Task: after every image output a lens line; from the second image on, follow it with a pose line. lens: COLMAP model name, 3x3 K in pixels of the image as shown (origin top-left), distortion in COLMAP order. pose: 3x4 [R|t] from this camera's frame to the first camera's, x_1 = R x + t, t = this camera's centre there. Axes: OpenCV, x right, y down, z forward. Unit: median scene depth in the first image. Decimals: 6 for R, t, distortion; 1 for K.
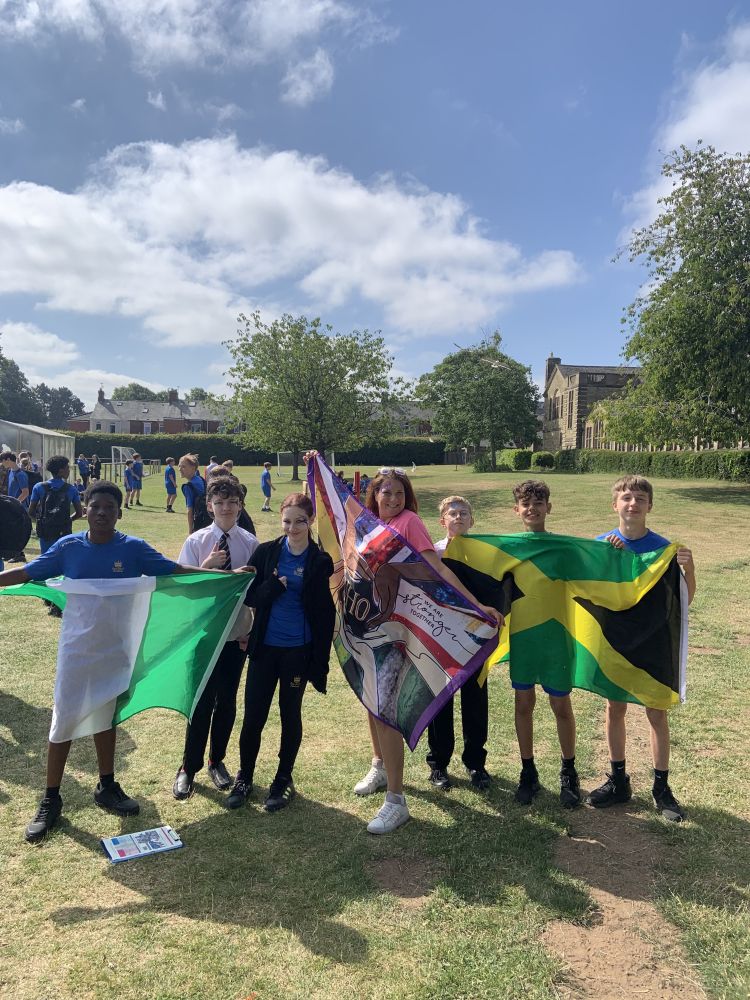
lens RADIAL K [[748.5, 0, 383.2], [0, 748.5, 497.0], [0, 0, 1]] dist [0.109872, -0.133014]
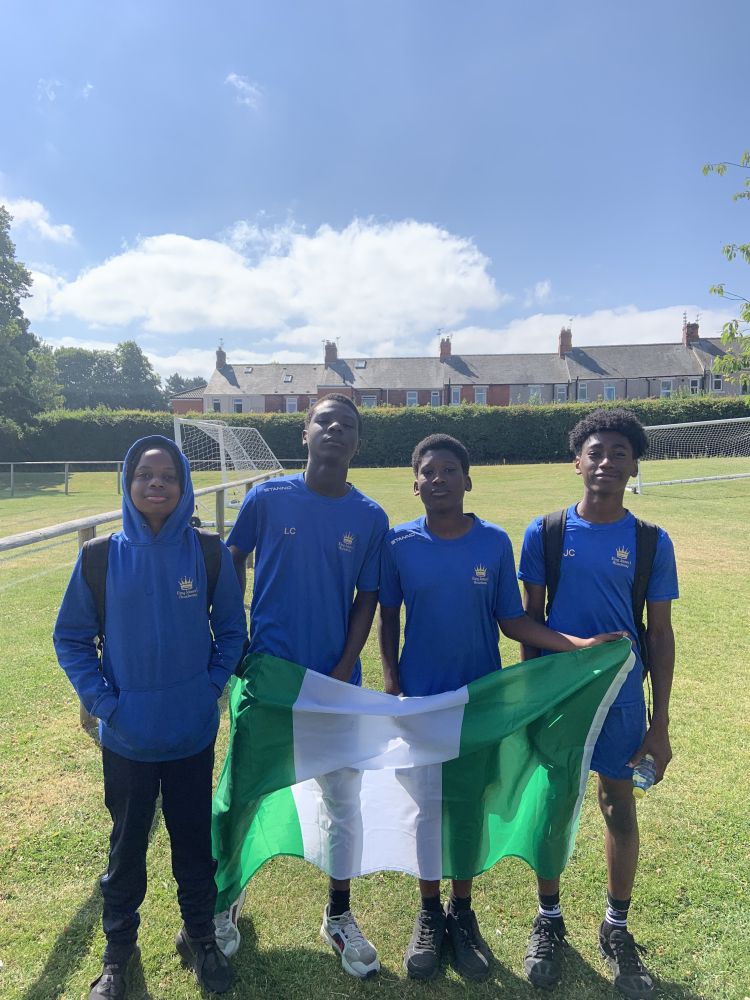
lens RADIAL K [[748.5, 0, 383.2], [0, 748.5, 497.0], [0, 0, 1]] dist [0.109872, -0.133014]
pose [[0.983874, -0.018474, -0.177905, -0.128413], [0.020530, 0.999742, 0.009723, -0.021267], [0.177679, -0.013218, 0.984000, 0.402630]]
